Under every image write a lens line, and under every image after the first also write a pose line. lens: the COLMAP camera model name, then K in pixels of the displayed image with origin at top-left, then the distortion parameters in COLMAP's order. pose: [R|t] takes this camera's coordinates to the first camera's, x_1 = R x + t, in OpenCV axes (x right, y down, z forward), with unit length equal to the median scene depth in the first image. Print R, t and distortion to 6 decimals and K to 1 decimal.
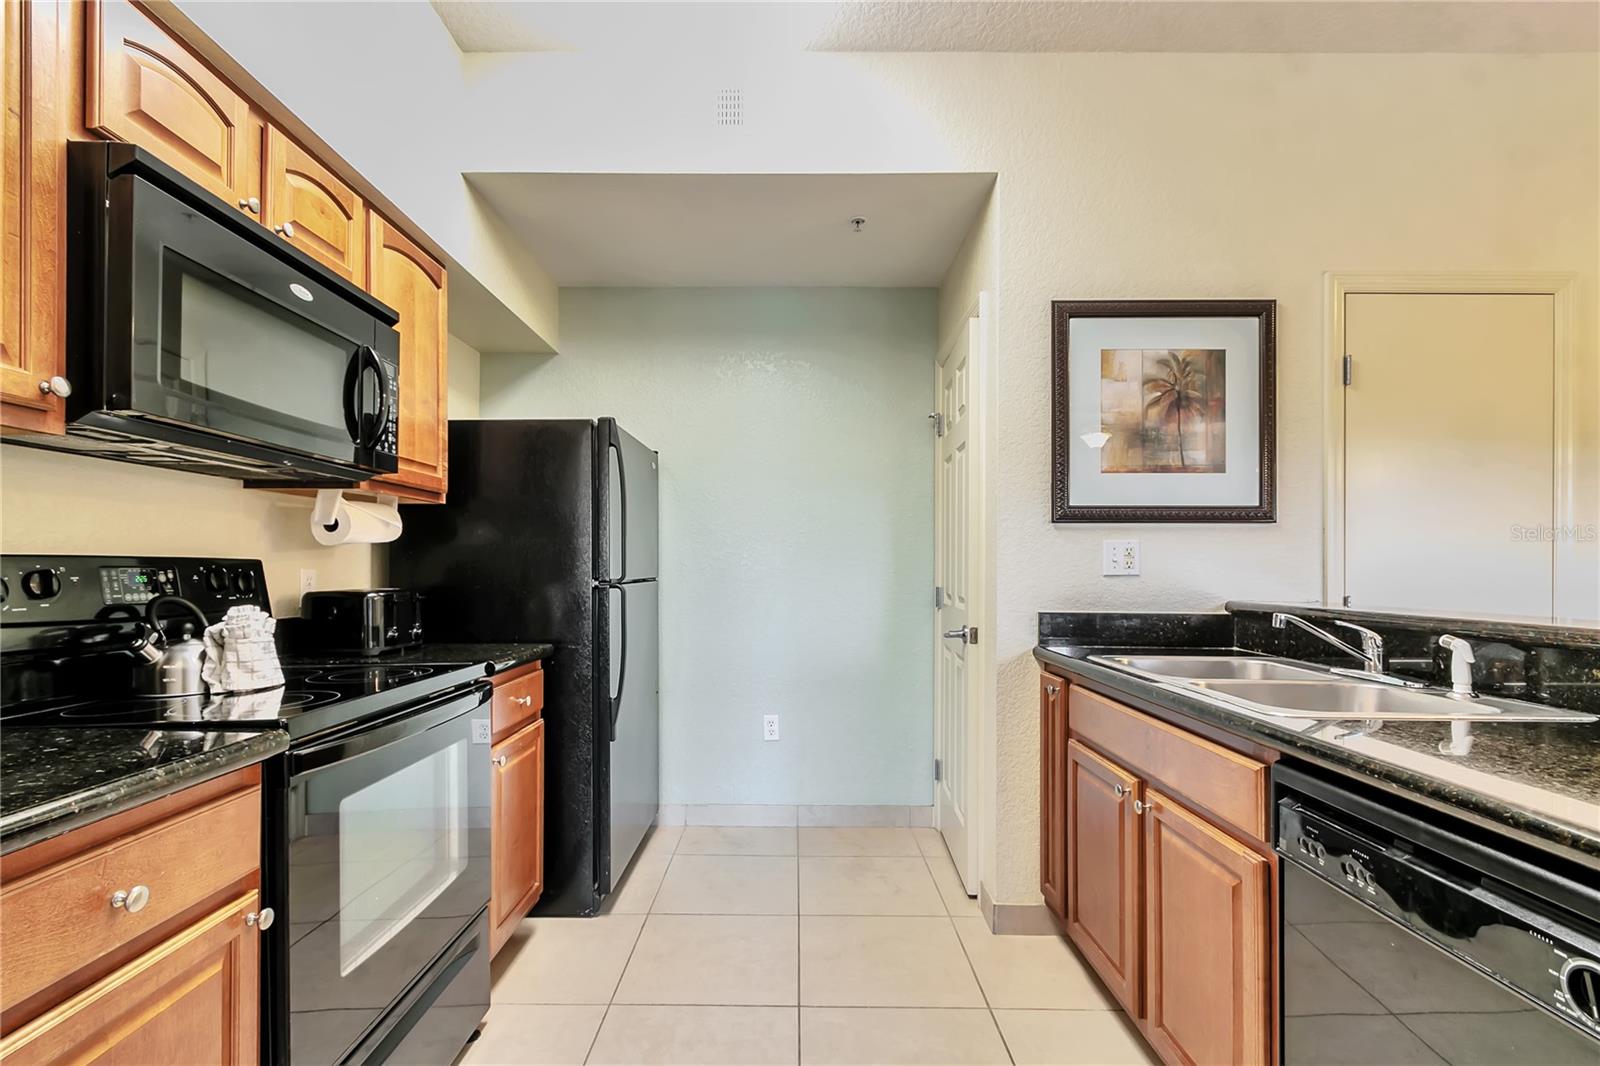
lens RADIAL K [[747.6, 0, 796.0], [0, 747.6, 551.6], [0, 0, 1]] dist [-0.001463, -0.000067]
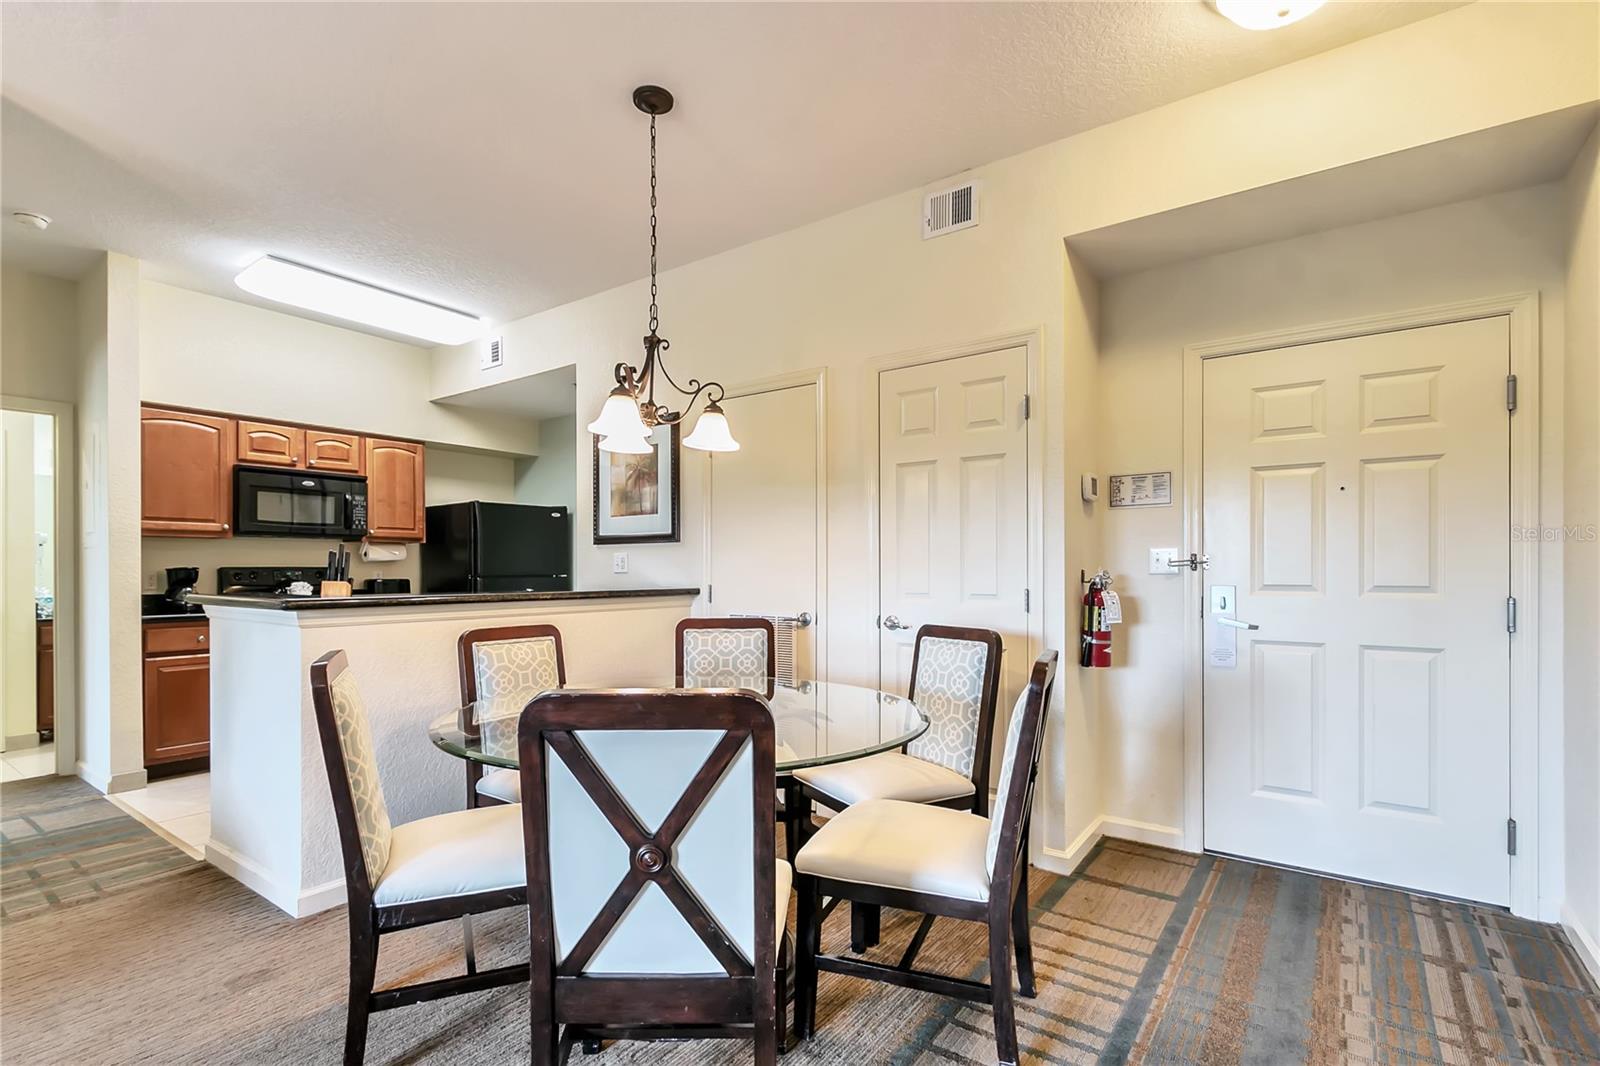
lens RADIAL K [[747.6, 0, 796.0], [0, 747.6, 551.6], [0, 0, 1]] dist [-0.001463, -0.000067]
pose [[0.807685, -0.016509, -0.589382, 1.877601], [0.016539, 0.999849, -0.005342, -0.002953], [0.589382, -0.005433, 0.807837, -0.226482]]
